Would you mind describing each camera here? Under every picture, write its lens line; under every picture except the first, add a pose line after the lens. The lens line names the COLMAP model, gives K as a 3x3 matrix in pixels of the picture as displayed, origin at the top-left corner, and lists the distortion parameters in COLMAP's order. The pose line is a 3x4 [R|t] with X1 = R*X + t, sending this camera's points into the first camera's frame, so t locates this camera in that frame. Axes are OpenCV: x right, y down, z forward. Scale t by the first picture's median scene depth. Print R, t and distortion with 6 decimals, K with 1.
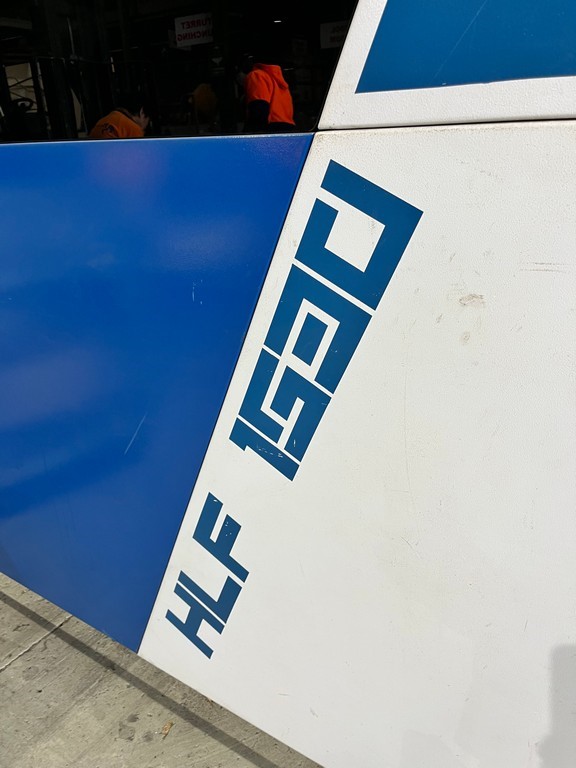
lens RADIAL K [[583.6, 0, 285.9], [0, 583.6, 388.0], [0, 0, 1]] dist [0.050429, -0.081434]
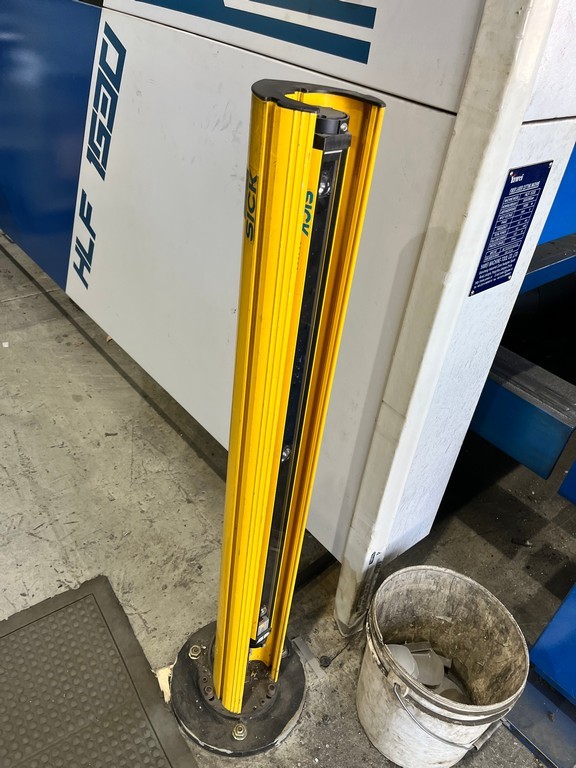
lens RADIAL K [[583.6, 0, 289.8], [0, 583.6, 388.1], [0, 0, 1]] dist [0.050429, -0.081434]
pose [[0.948670, 0.282934, -0.141327, 0.997716], [-0.246196, 0.941153, 0.231556, 0.176885], [0.198526, -0.184876, 0.962501, -0.906066]]
